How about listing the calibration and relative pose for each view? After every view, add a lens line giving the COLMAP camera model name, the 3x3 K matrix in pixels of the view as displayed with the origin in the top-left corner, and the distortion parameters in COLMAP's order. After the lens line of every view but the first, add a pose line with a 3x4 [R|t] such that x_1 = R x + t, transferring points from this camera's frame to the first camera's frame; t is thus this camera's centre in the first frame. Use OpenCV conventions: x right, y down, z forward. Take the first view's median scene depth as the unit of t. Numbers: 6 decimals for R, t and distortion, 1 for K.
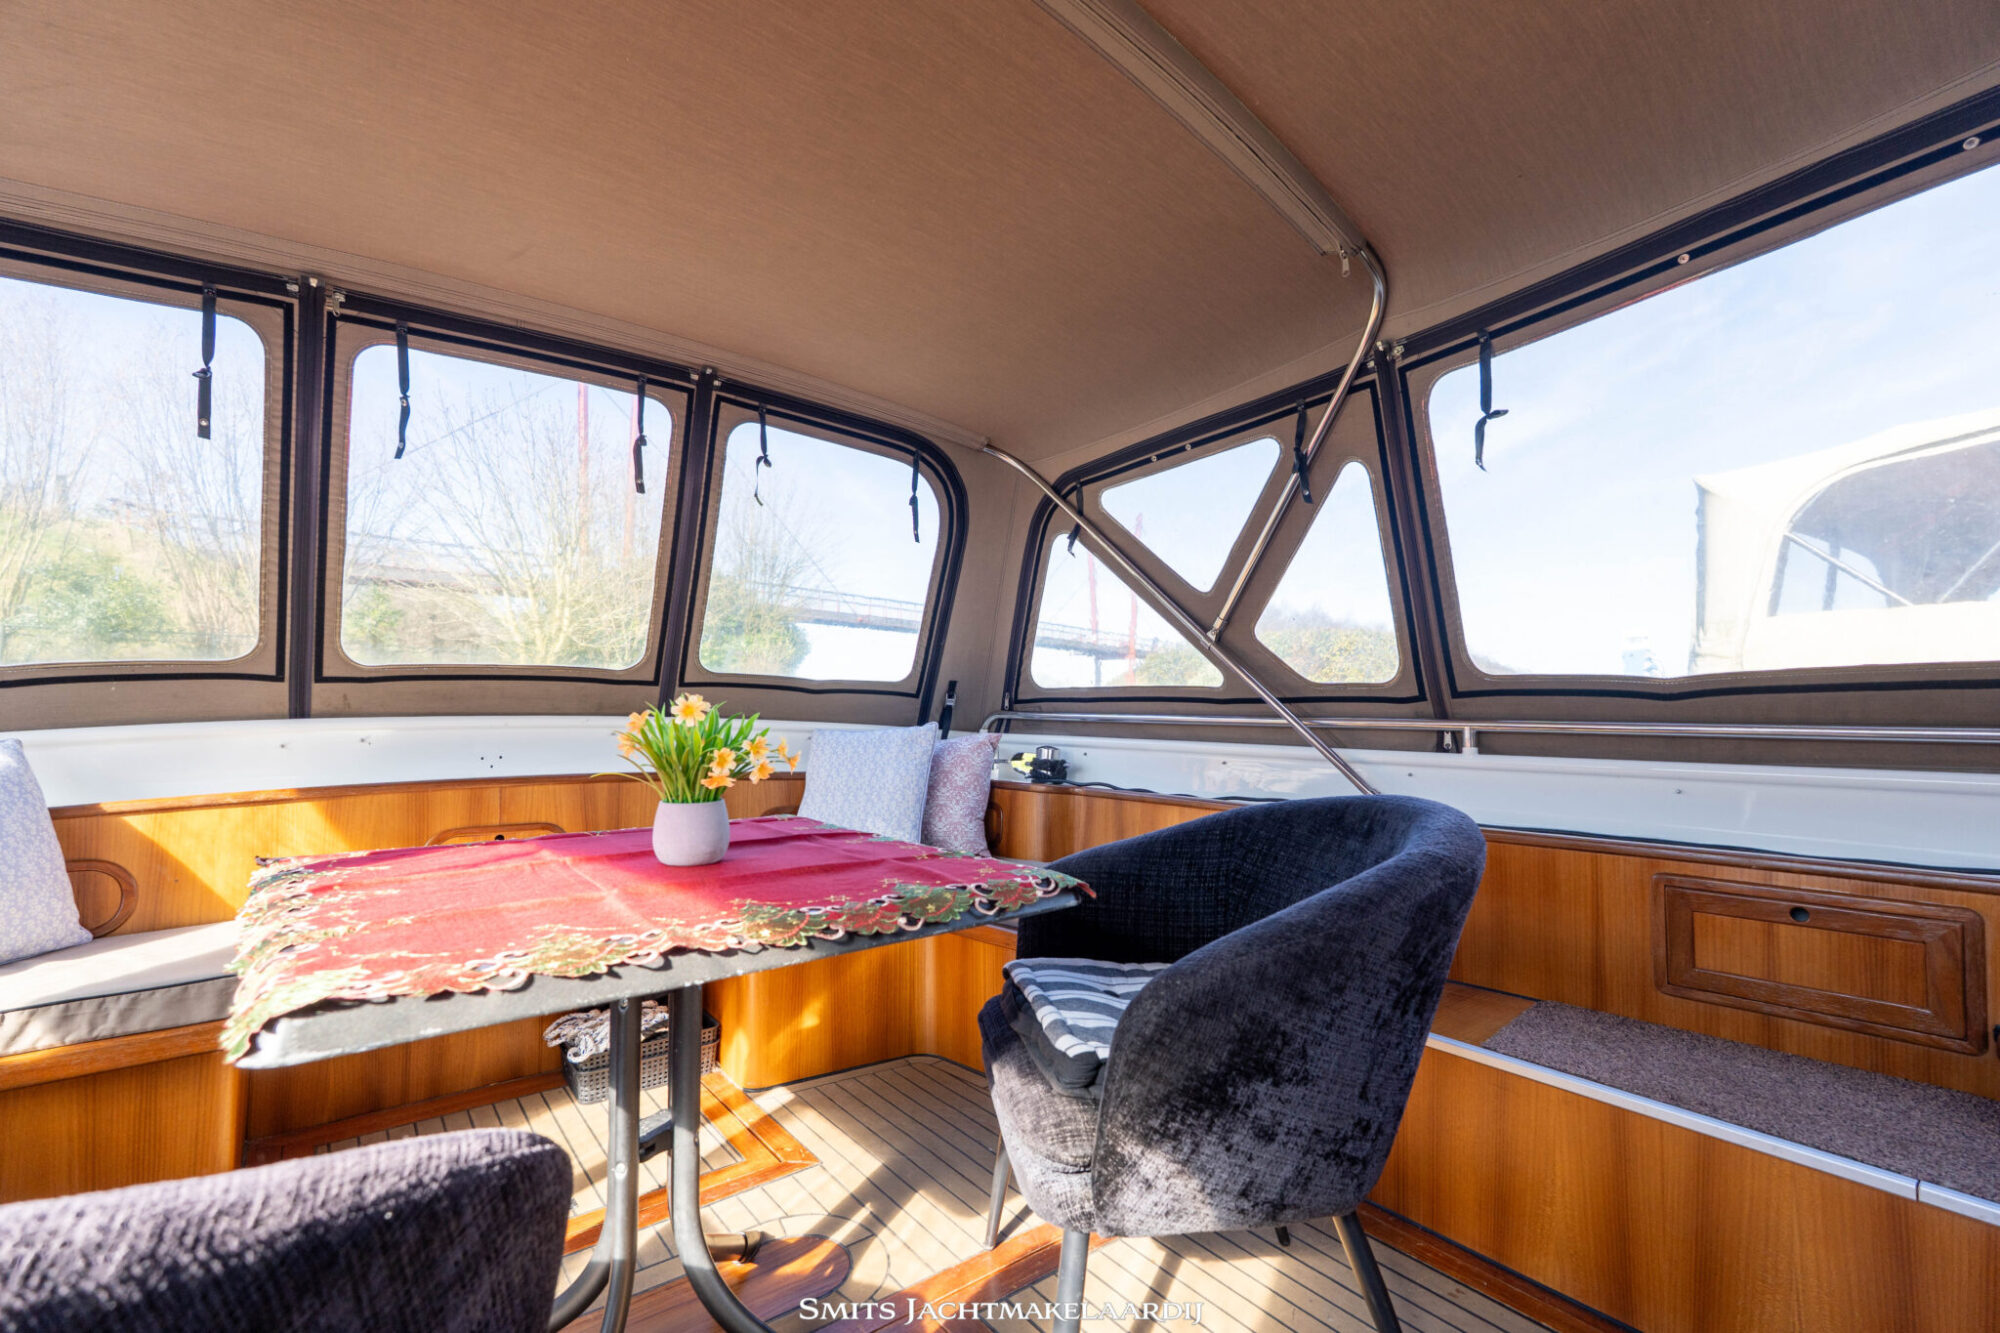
lens RADIAL K [[845.5, 0, 990.7], [0, 845.5, 669.6], [0, 0, 1]] dist [-0.032320, 0.000137]
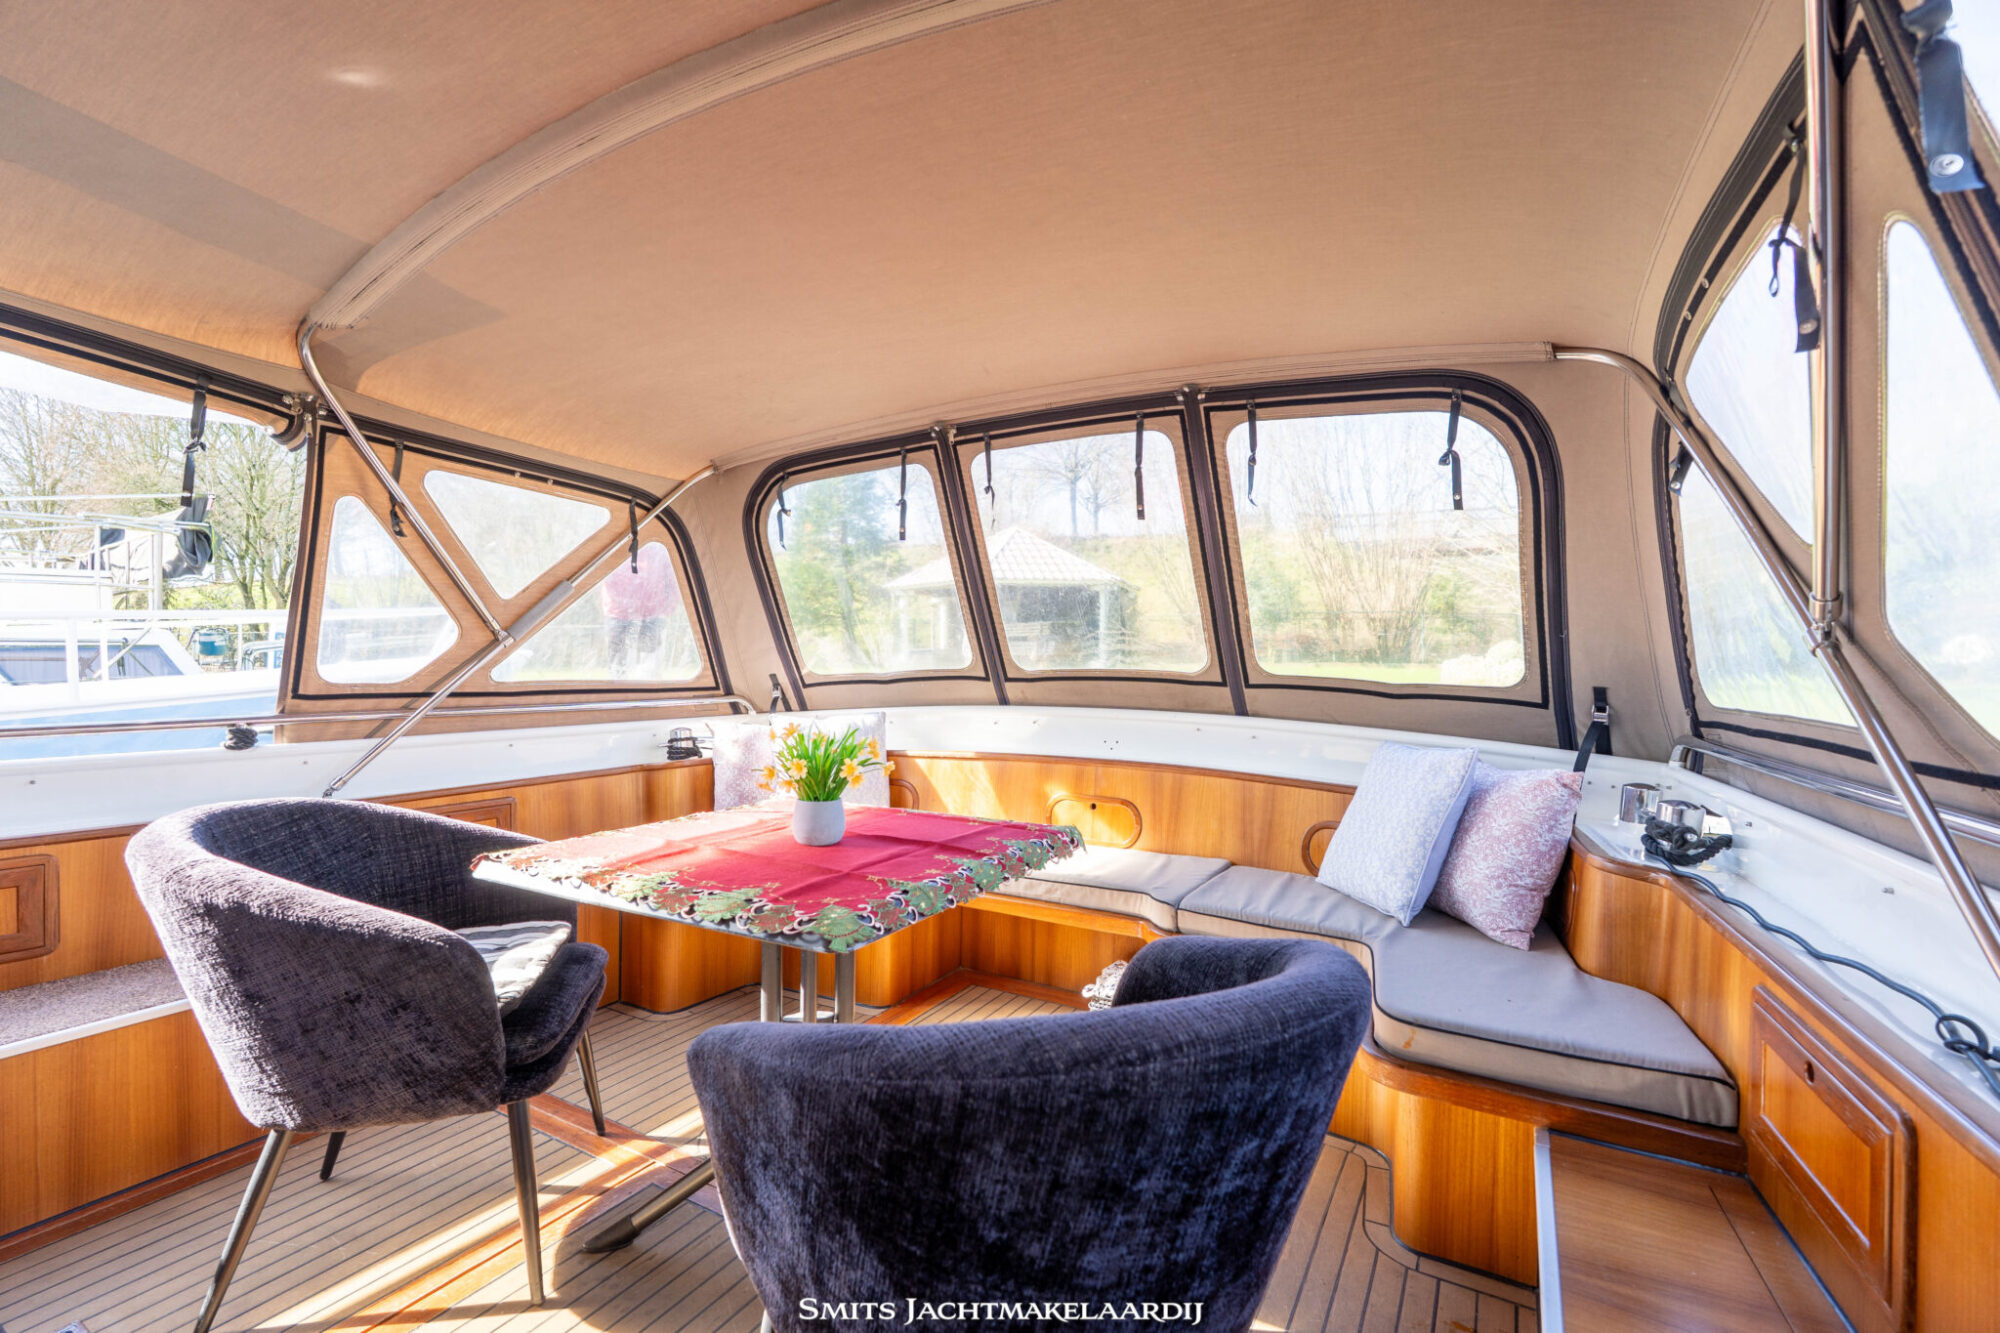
lens RADIAL K [[880.7, 0, 997.7], [0, 880.7, 668.5], [0, 0, 1]] dist [-0.002090, 0.000383]
pose [[0.370620, 0.018153, -0.928607, 0.576865], [0.031840, 0.998973, 0.032236, -0.053388], [0.928239, -0.041514, 0.369662, 0.360546]]
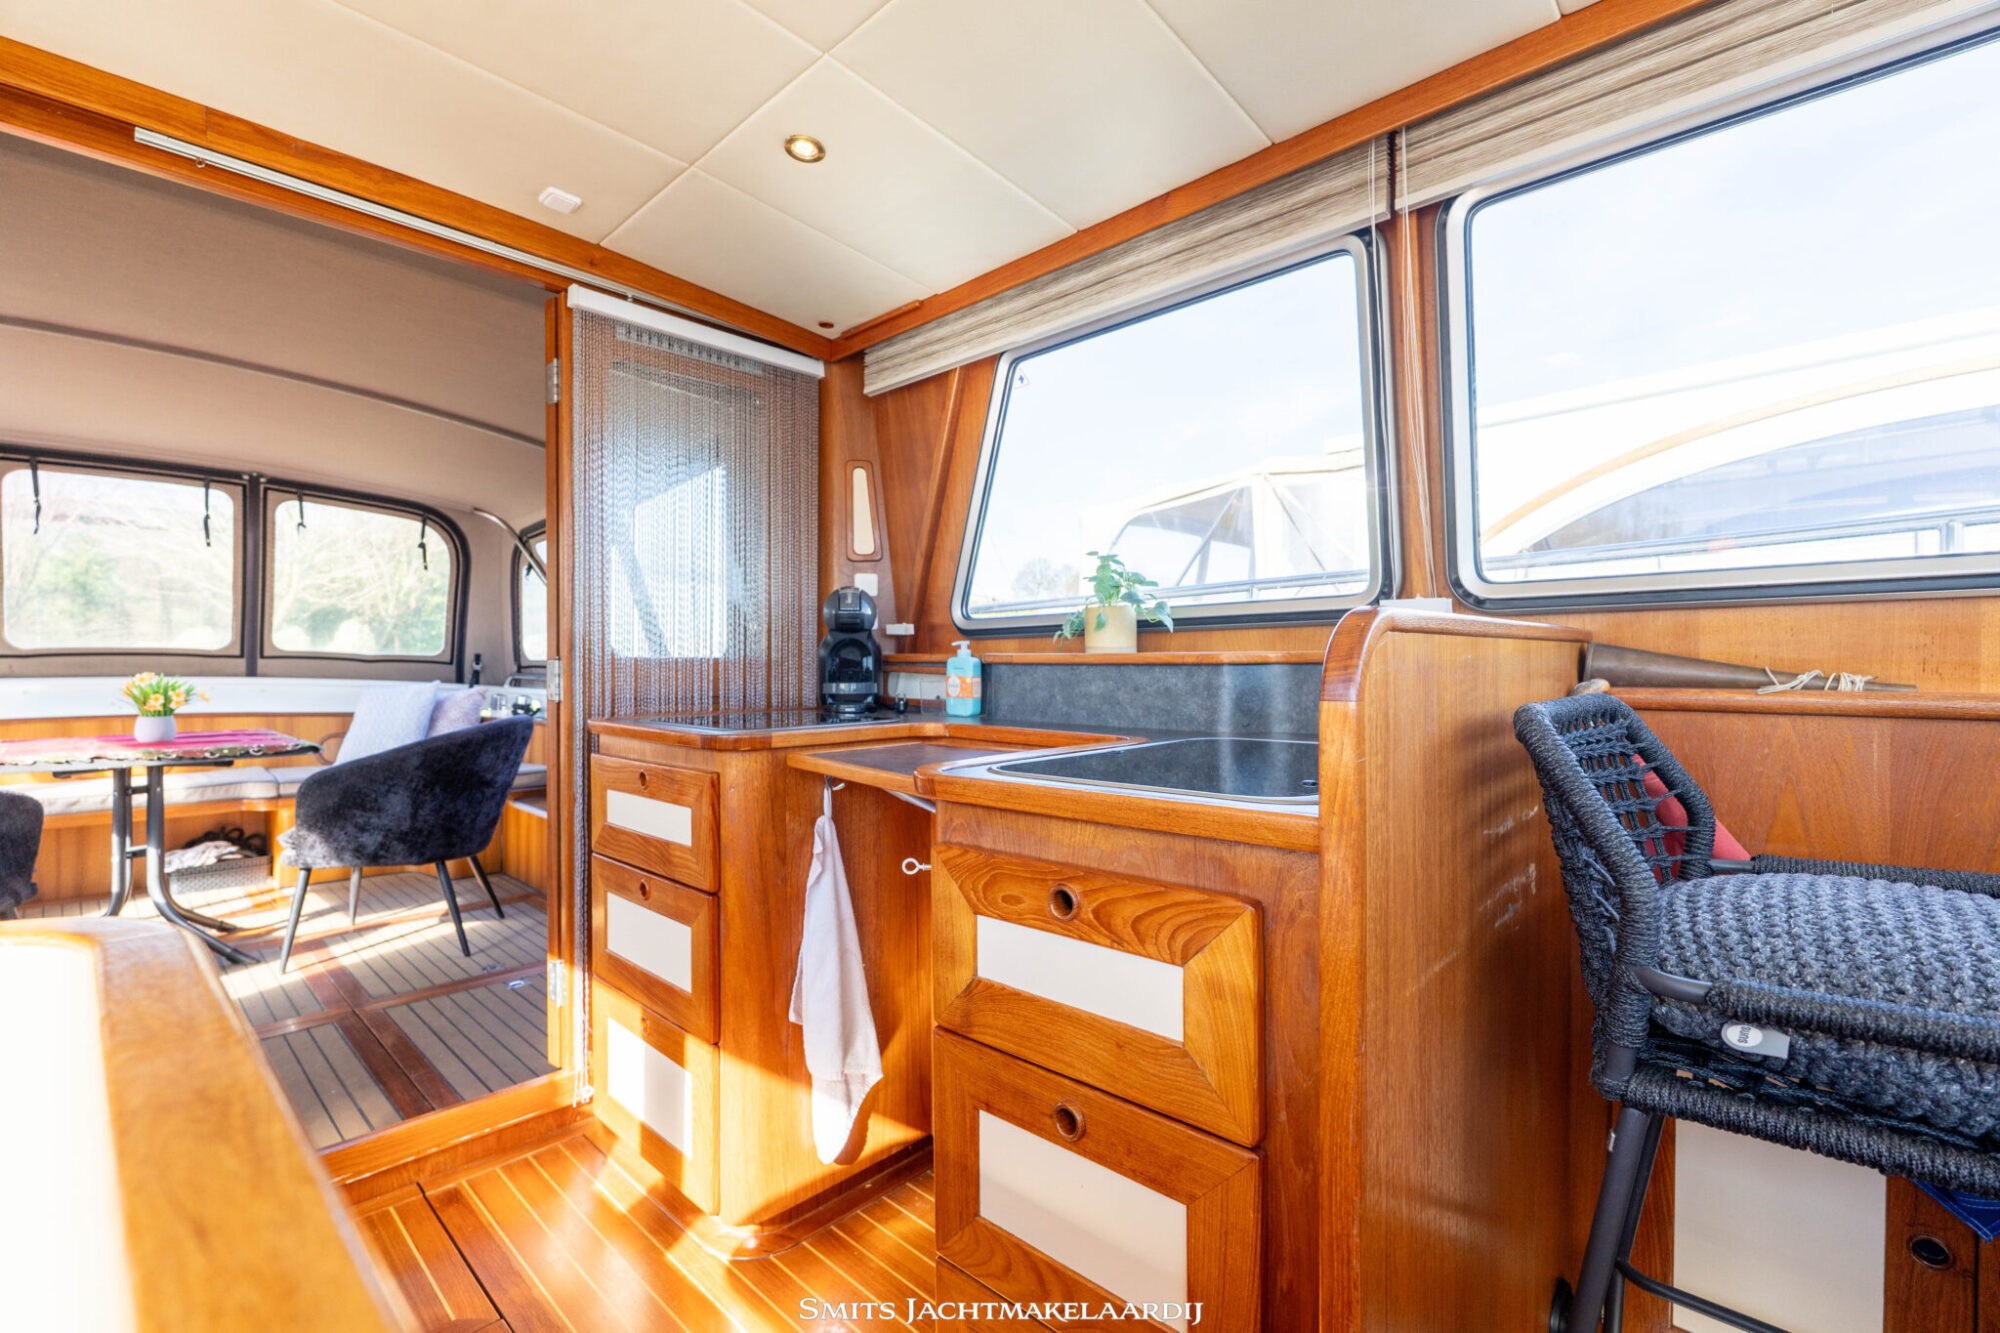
lens RADIAL K [[880.7, 0, 997.7], [0, 880.7, 668.5], [0, 0, 1]] dist [-0.002090, 0.000383]
pose [[0.988655, 0.006712, 0.150057, 0.861347], [-0.015524, 0.998217, 0.057628, -0.088699], [-0.149403, -0.059304, 0.986996, -0.973859]]
